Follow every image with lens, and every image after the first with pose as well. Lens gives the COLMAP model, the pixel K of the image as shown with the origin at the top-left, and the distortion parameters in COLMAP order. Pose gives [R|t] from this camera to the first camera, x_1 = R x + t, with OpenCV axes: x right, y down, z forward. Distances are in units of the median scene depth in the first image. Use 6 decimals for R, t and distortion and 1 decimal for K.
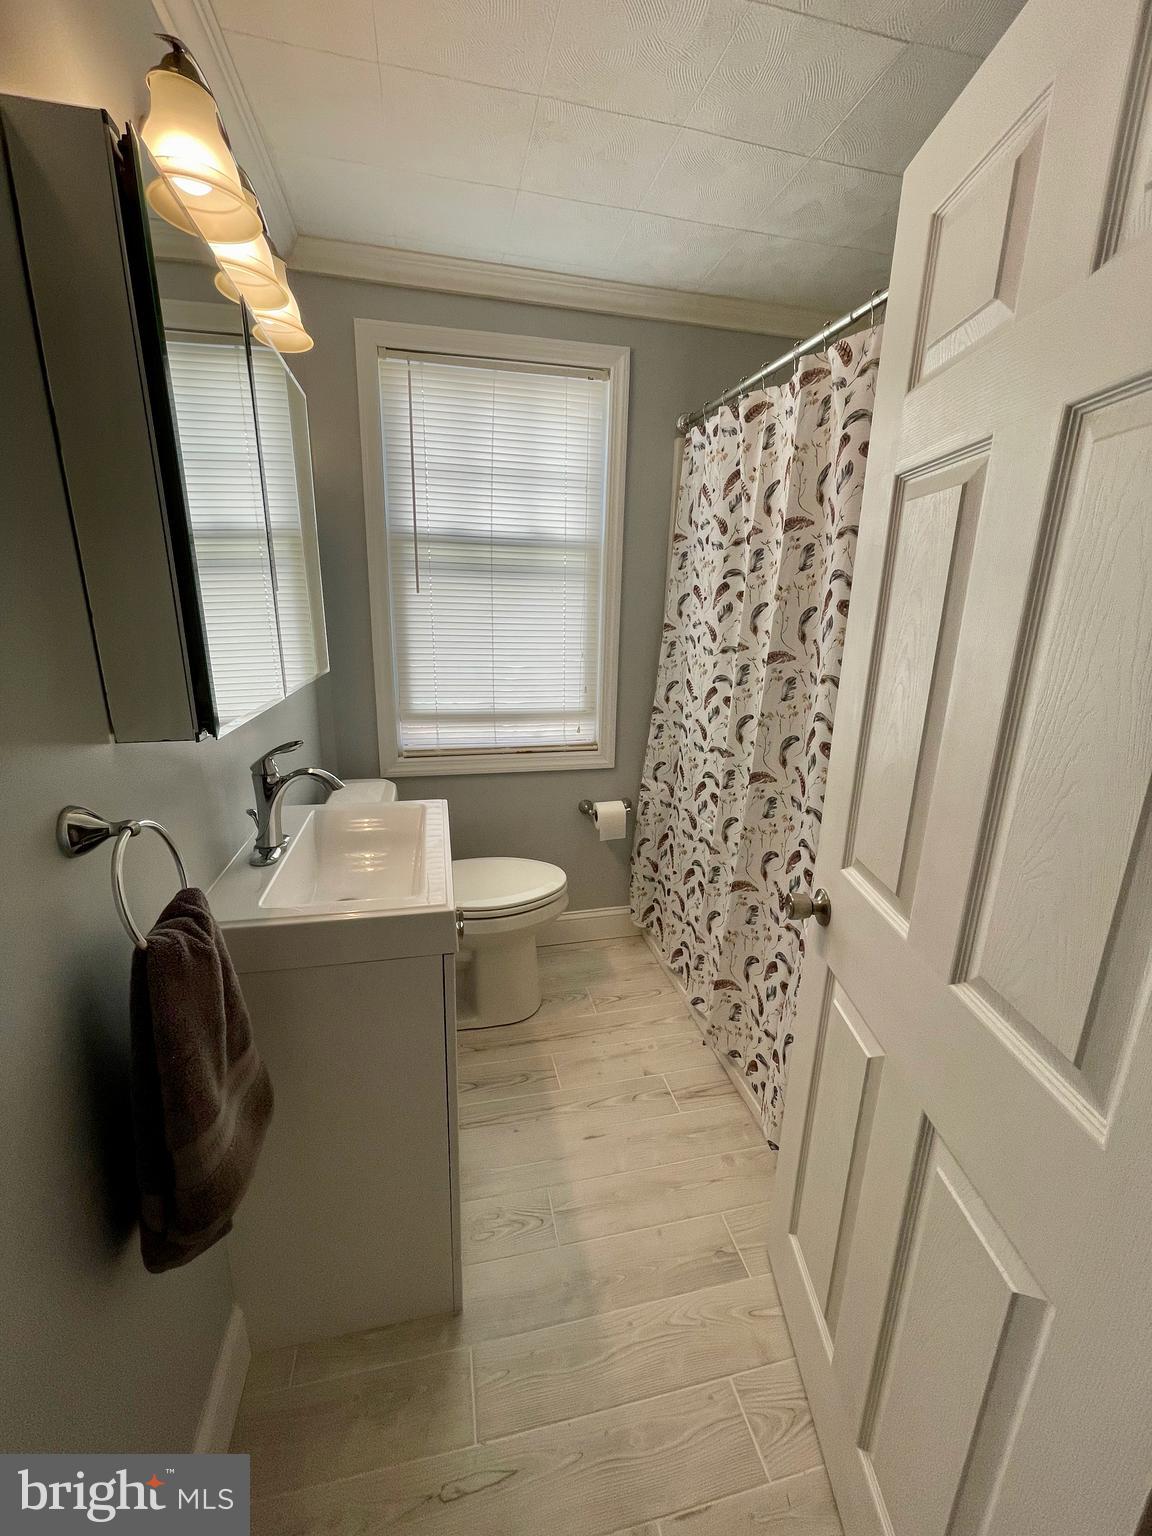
lens RADIAL K [[623.4, 0, 583.1], [0, 623.4, 767.2], [0, 0, 1]] dist [-0.003012, 0.000680]
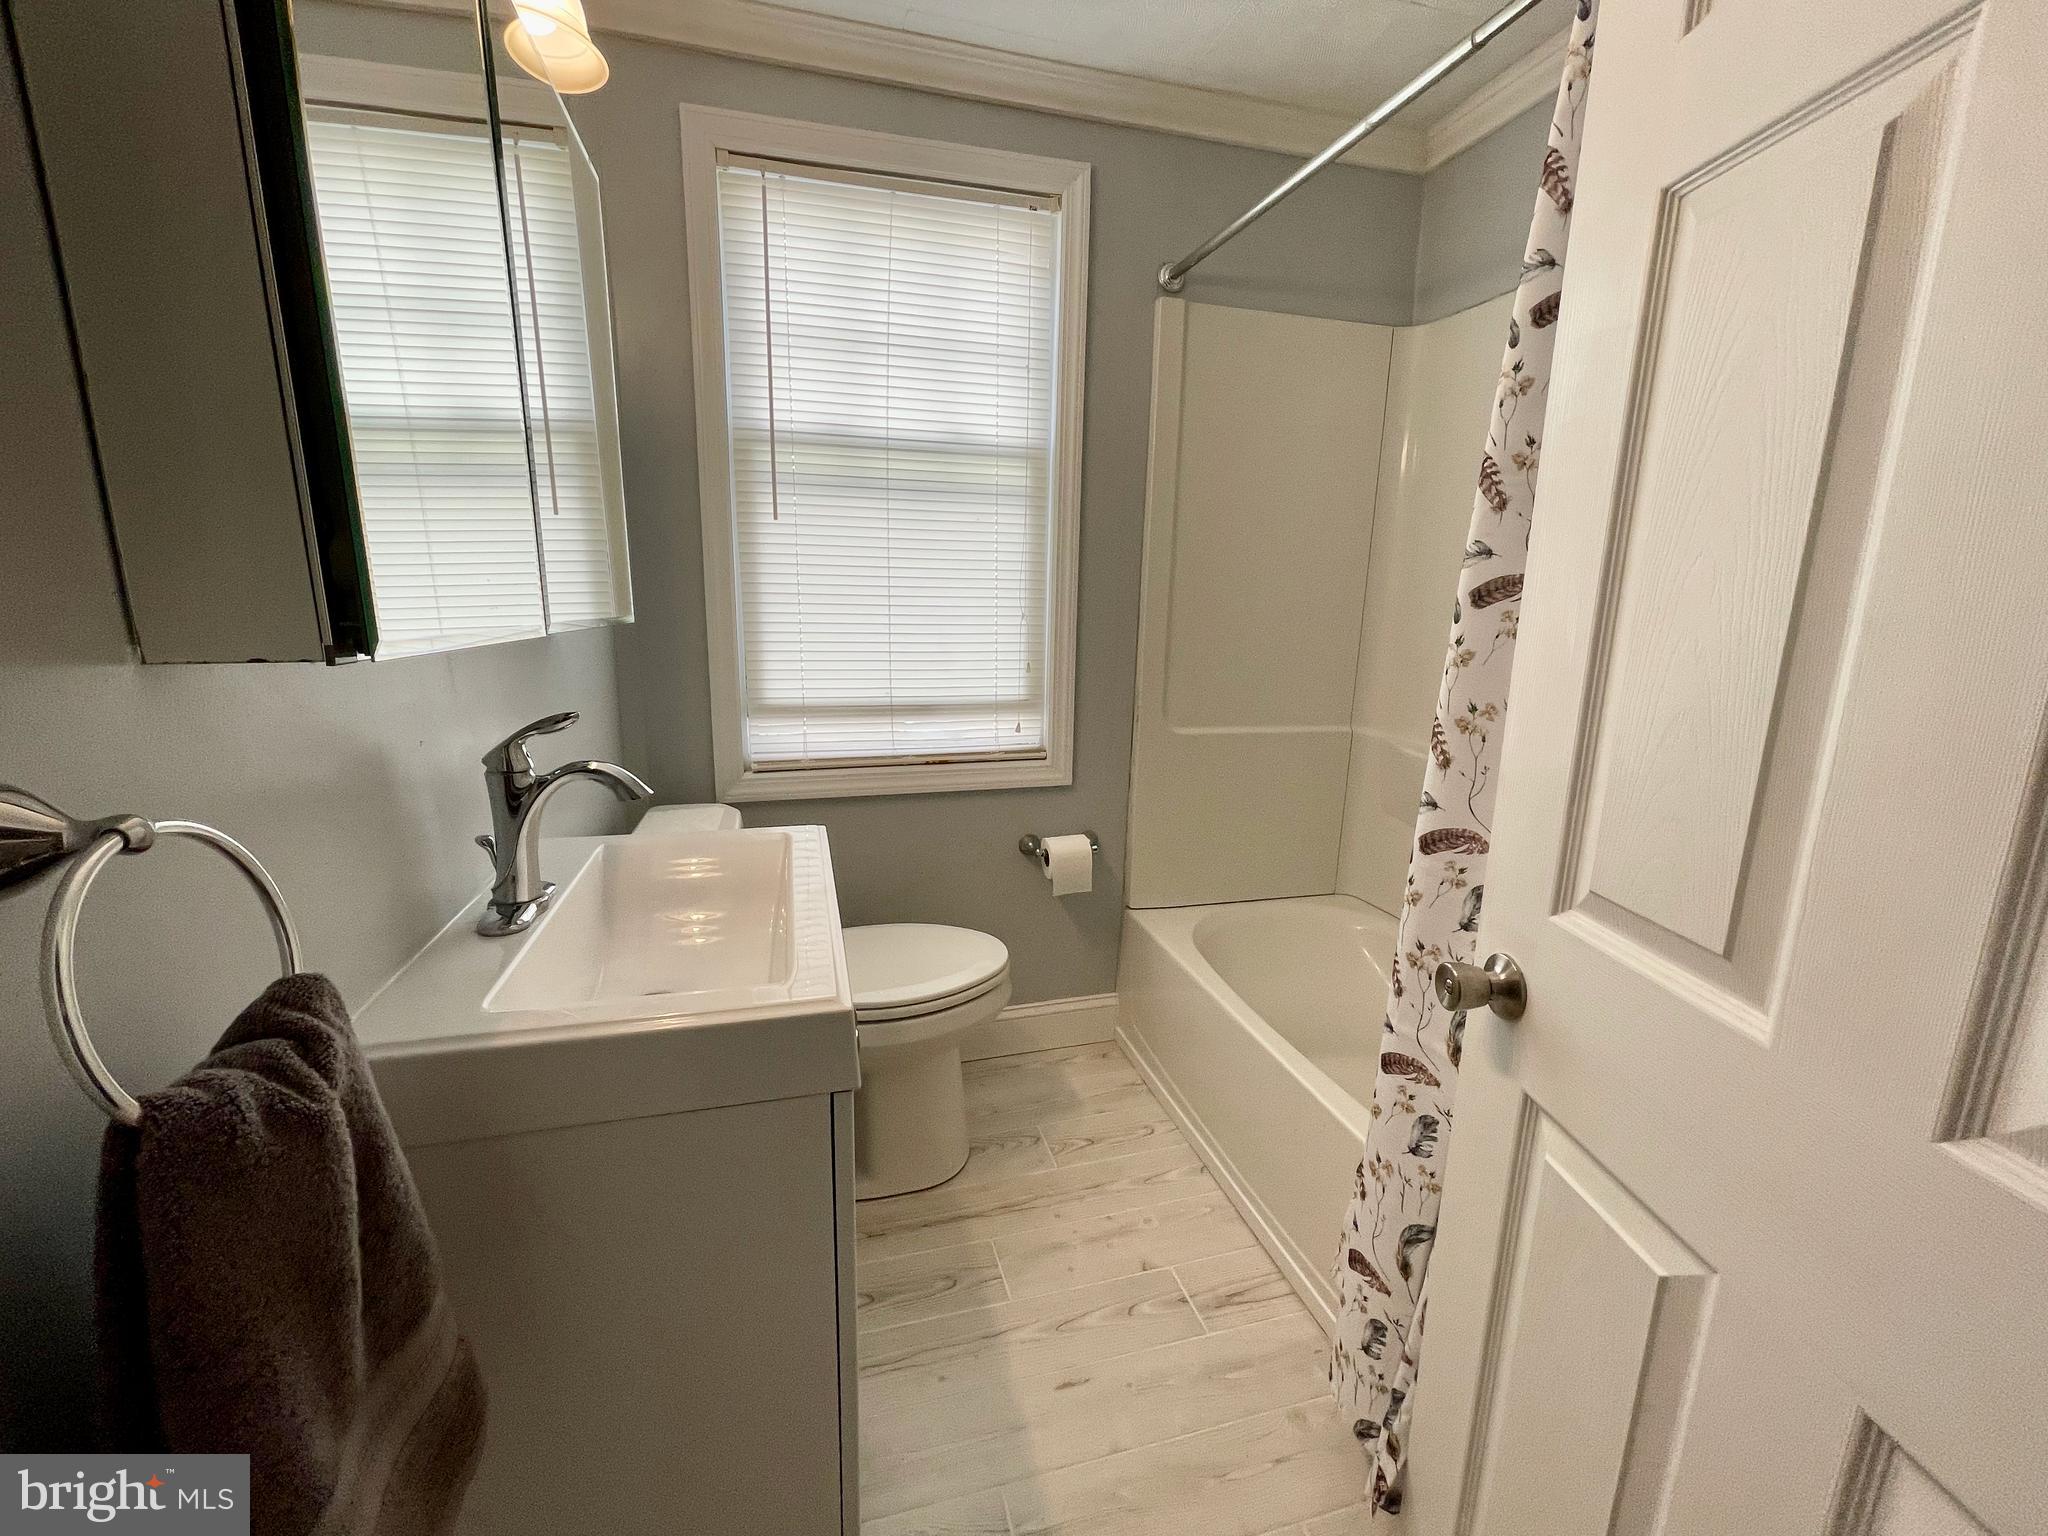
lens RADIAL K [[831.2, 0, 1020.4], [0, 831.2, 758.3], [0, 0, 1]] dist [-0.003012, 0.000680]
pose [[0.999226, -0.013907, 0.036792, -0.048458], [0.016149, 0.997986, -0.061342, 0.033652], [-0.035865, 0.061889, 0.997438, 0.148618]]
